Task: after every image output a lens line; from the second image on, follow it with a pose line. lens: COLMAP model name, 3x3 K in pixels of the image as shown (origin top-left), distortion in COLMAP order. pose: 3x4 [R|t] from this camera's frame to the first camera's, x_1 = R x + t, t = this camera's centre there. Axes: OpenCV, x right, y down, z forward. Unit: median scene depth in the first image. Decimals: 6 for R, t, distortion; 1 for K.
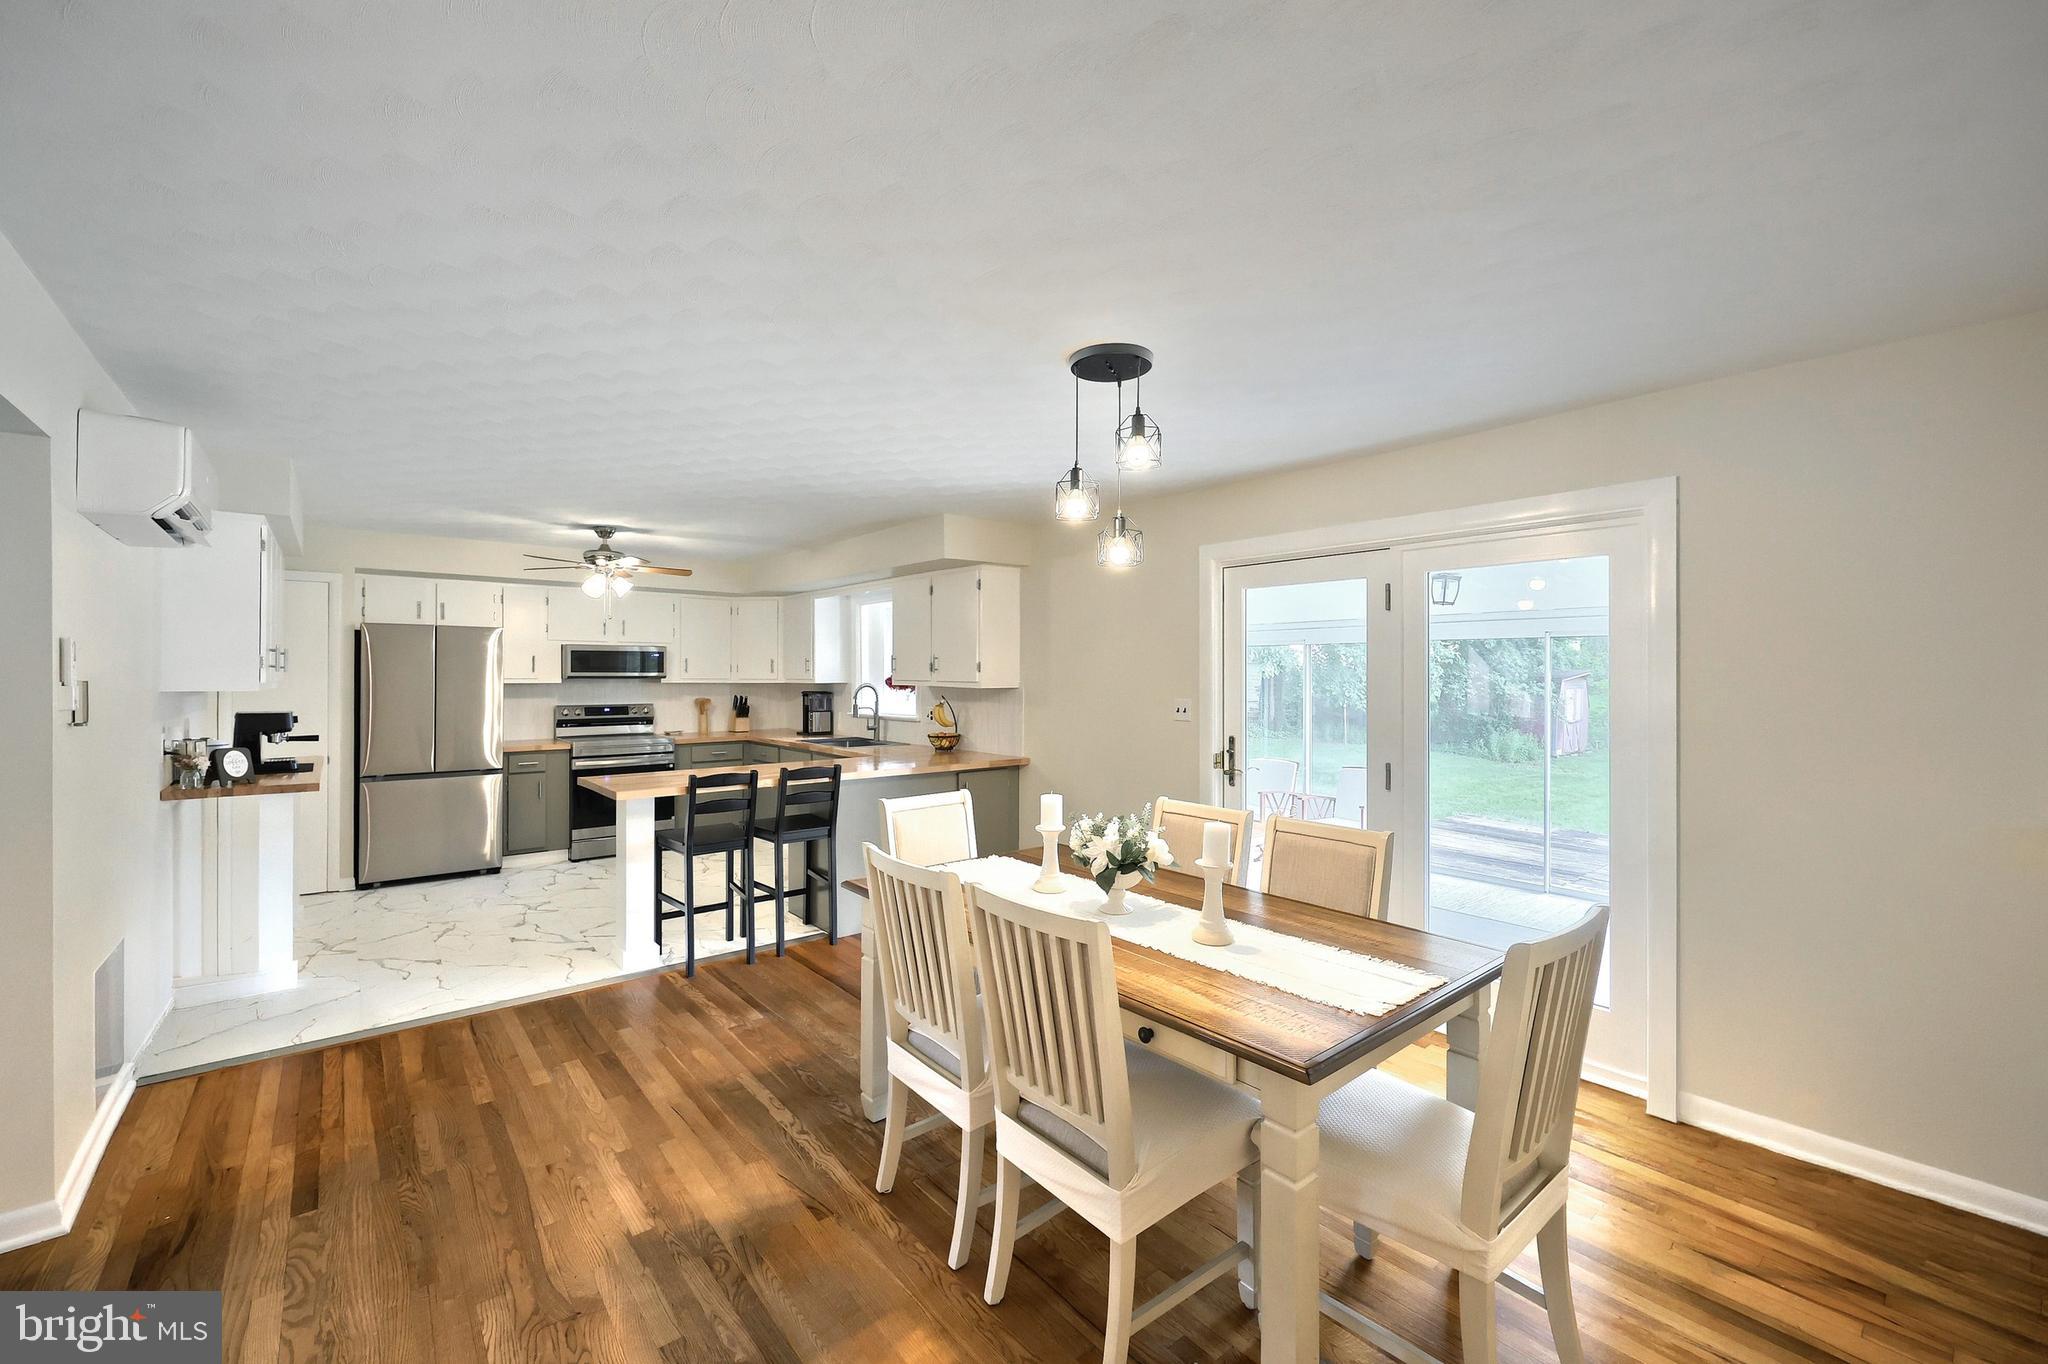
lens RADIAL K [[827.7, 0, 1014.5], [0, 827.7, 670.0], [0, 0, 1]] dist [-0.000992, -0.000329]
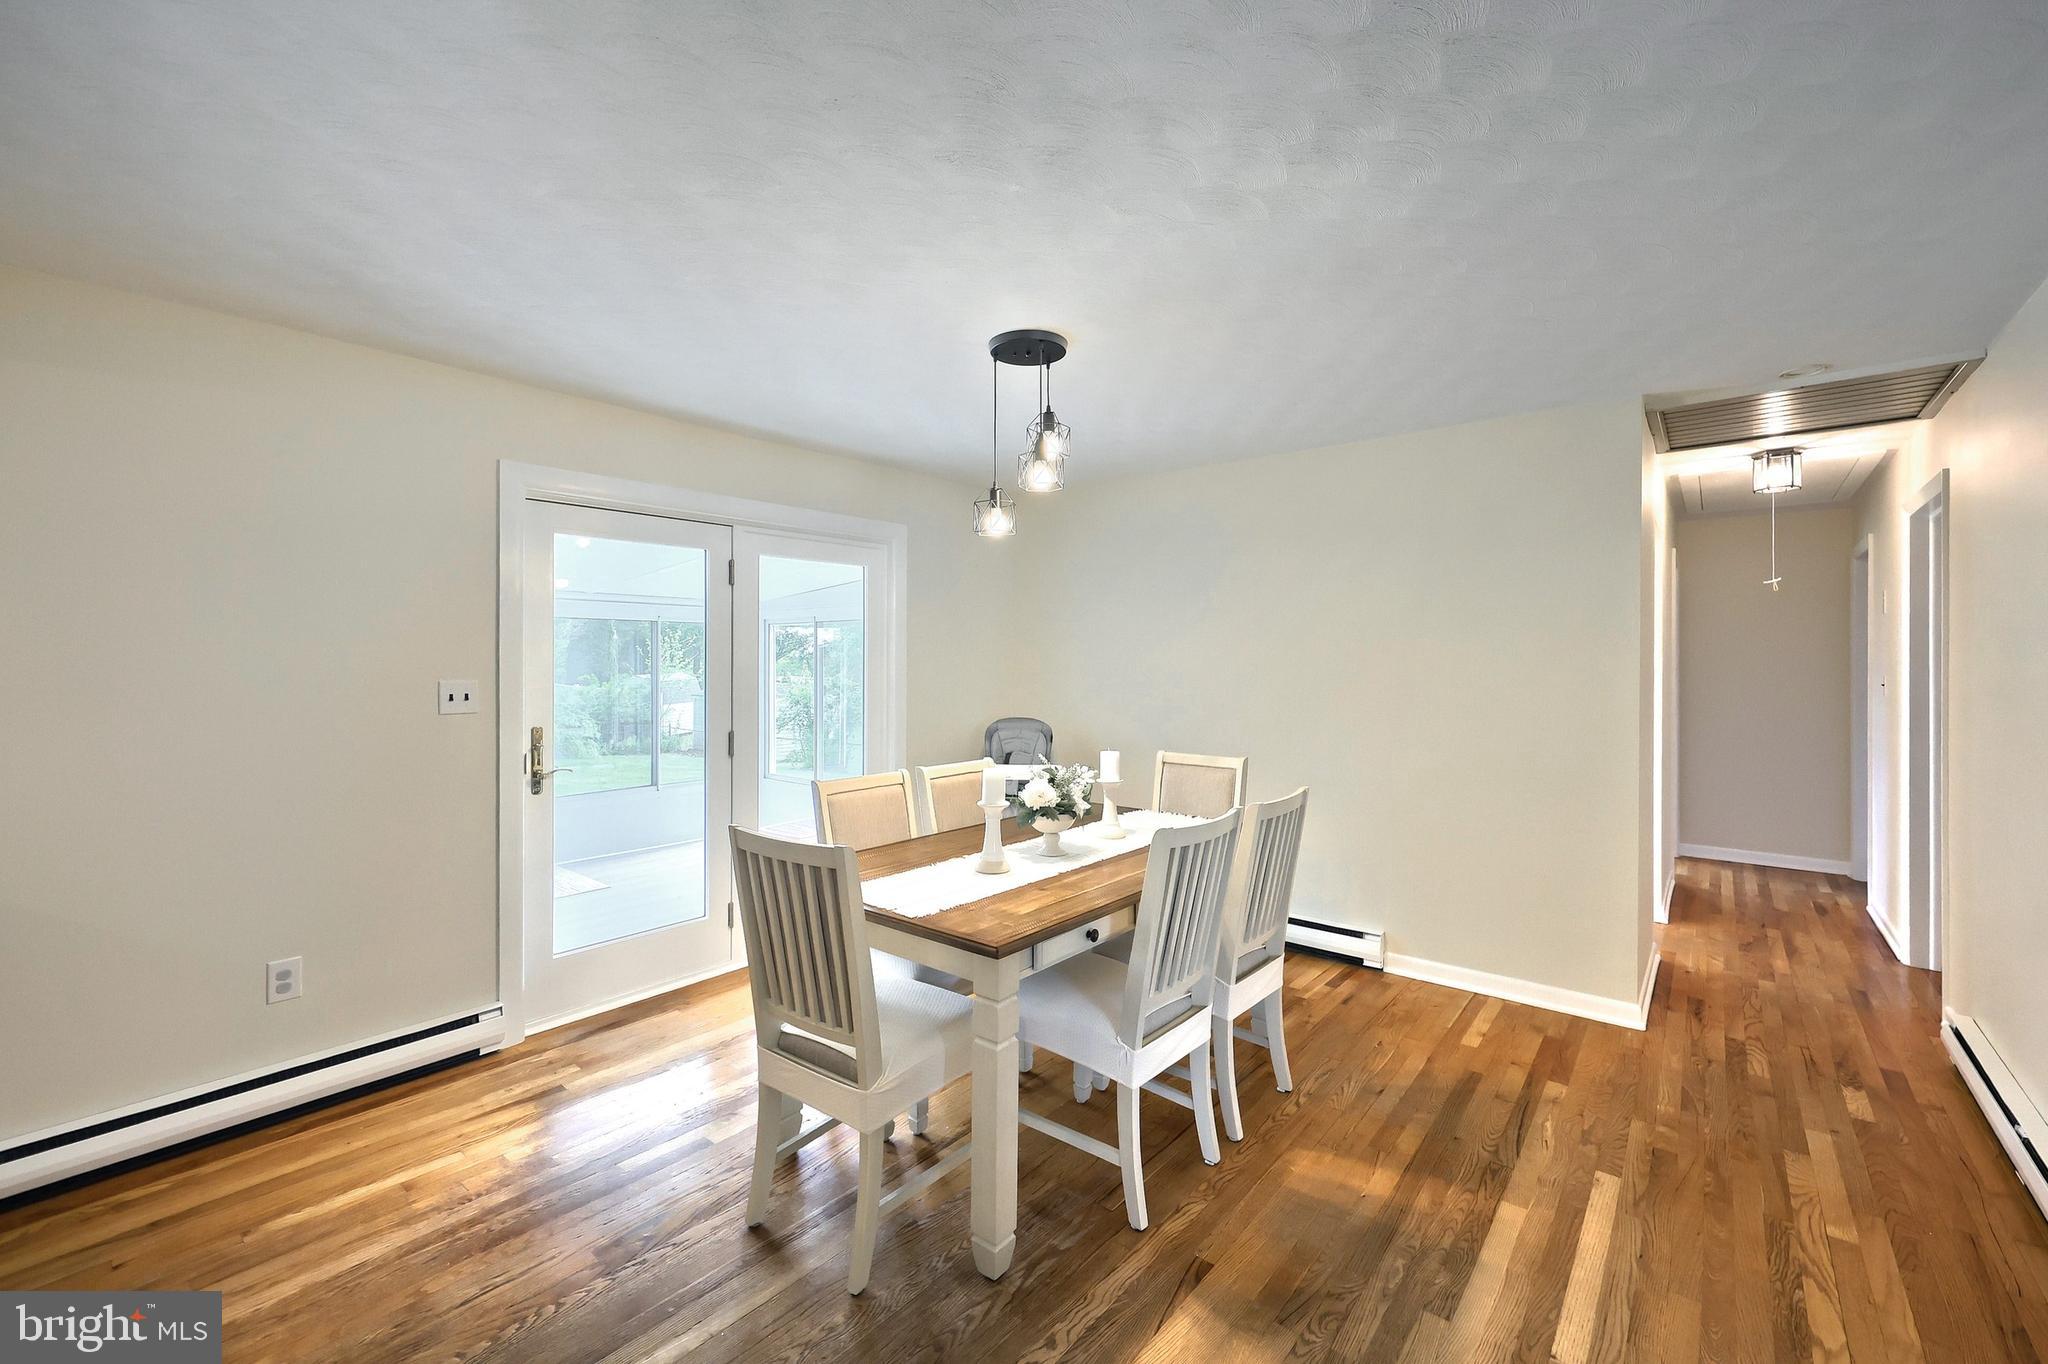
lens RADIAL K [[837.4, 0, 1020.2], [0, 837.4, 662.7], [0, 0, 1]] dist [0.000443, -0.000069]
pose [[-0.185774, -0.002007, 0.982590, -0.386325], [-0.002850, 0.999995, 0.001503, 0.013120], [-0.982588, -0.002521, -0.185779, 0.498084]]
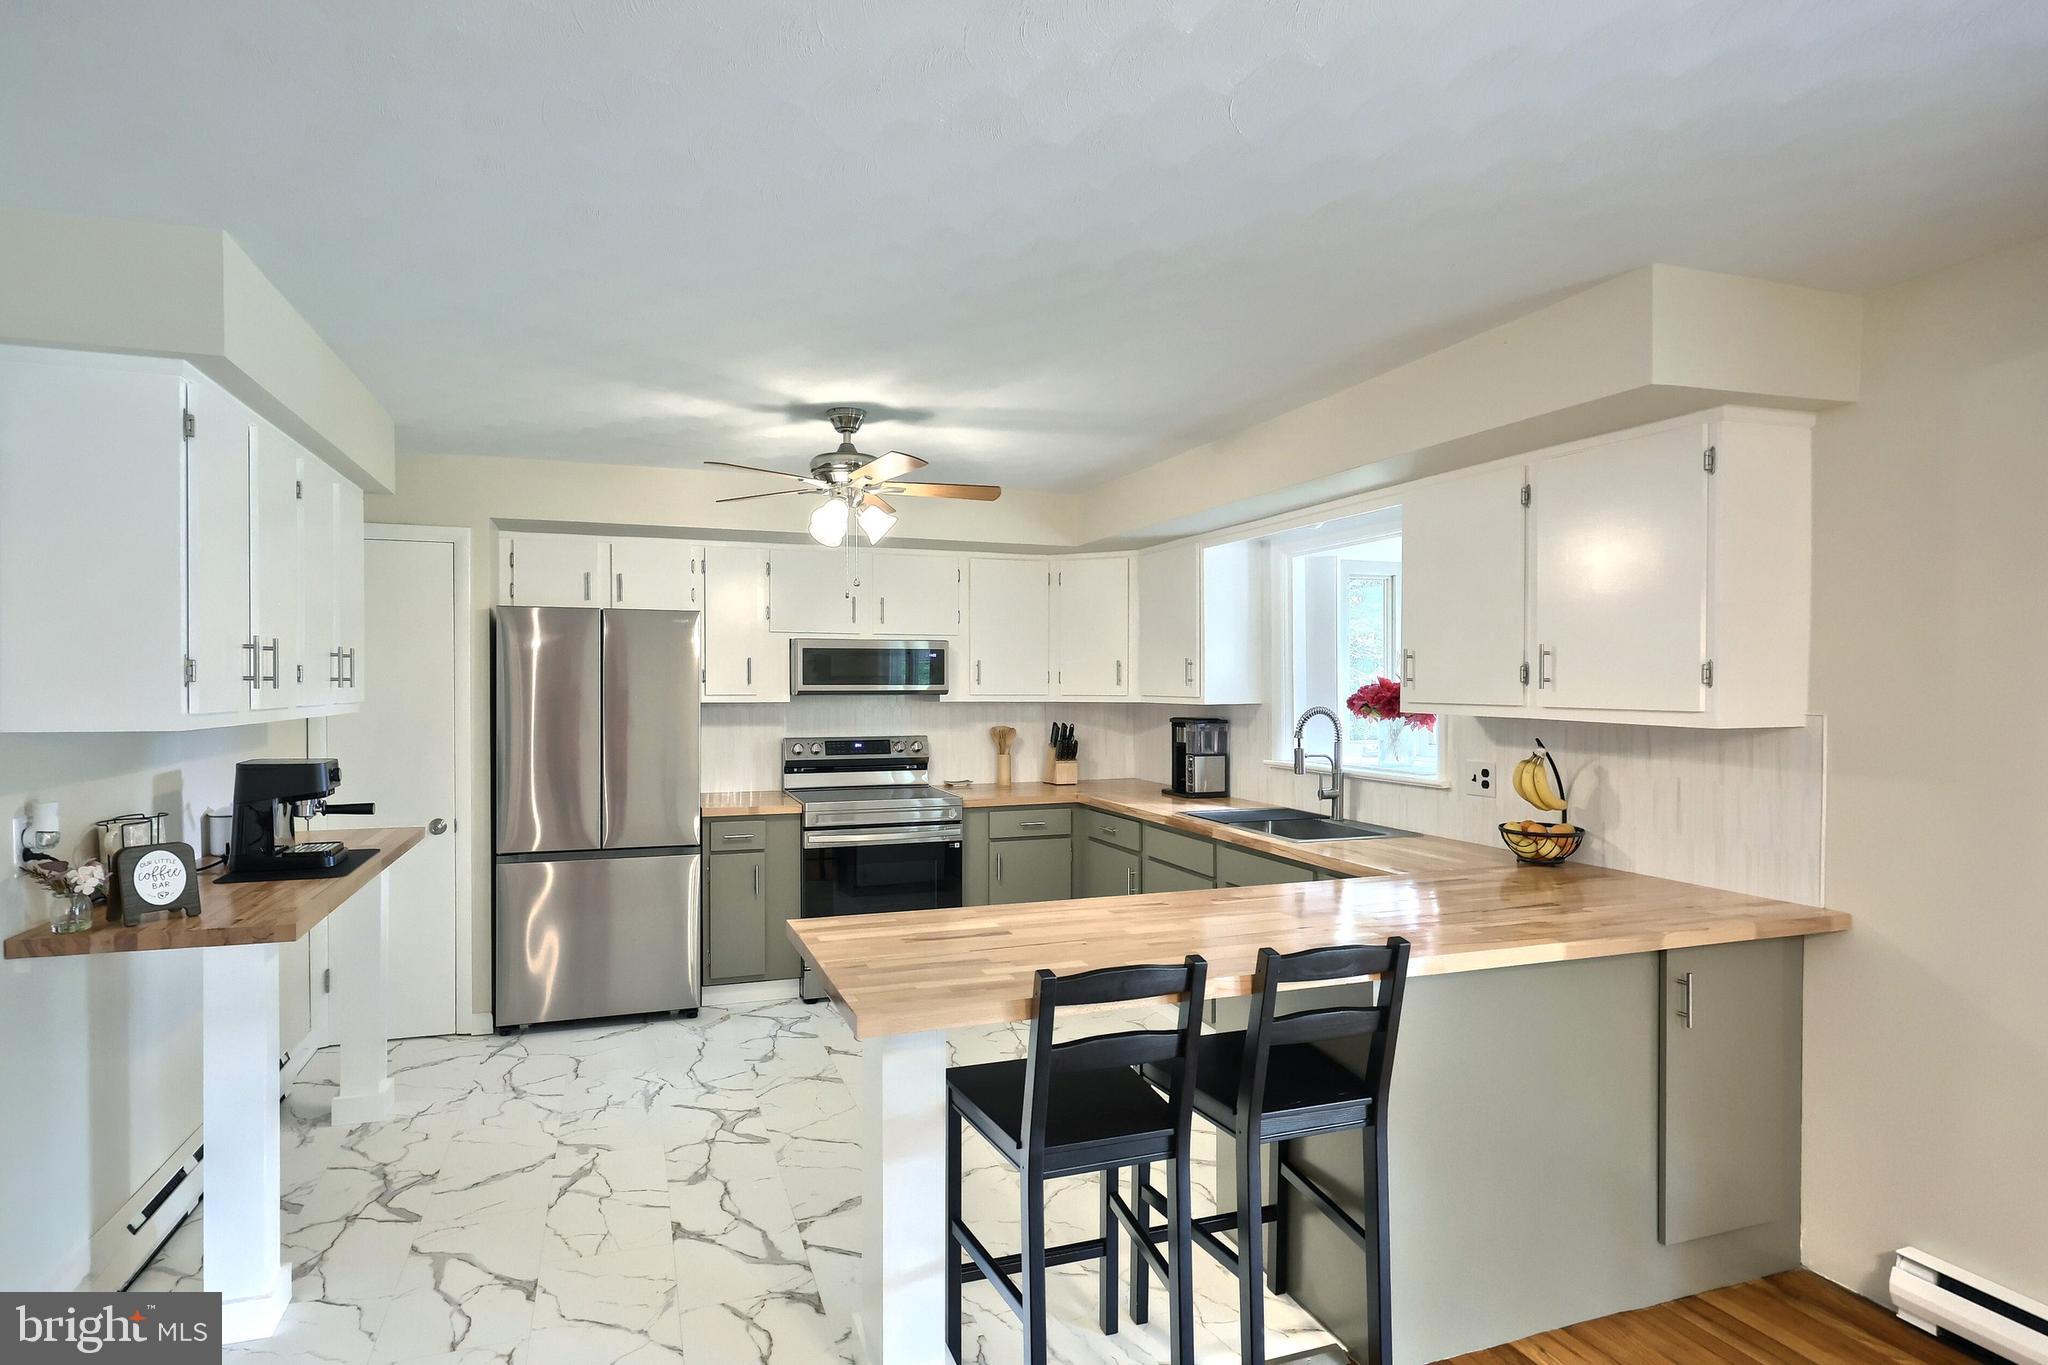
lens RADIAL K [[1030.4, 0, 961.4], [0, 1030.4, 689.2], [0, 0, 1]] dist [-0.001119, 0.000096]
pose [[0.932403, 0.001810, -0.361417, -0.168276], [0.002675, 0.999926, 0.011907, -0.002697], [0.361412, -0.012069, 0.932328, 0.365886]]
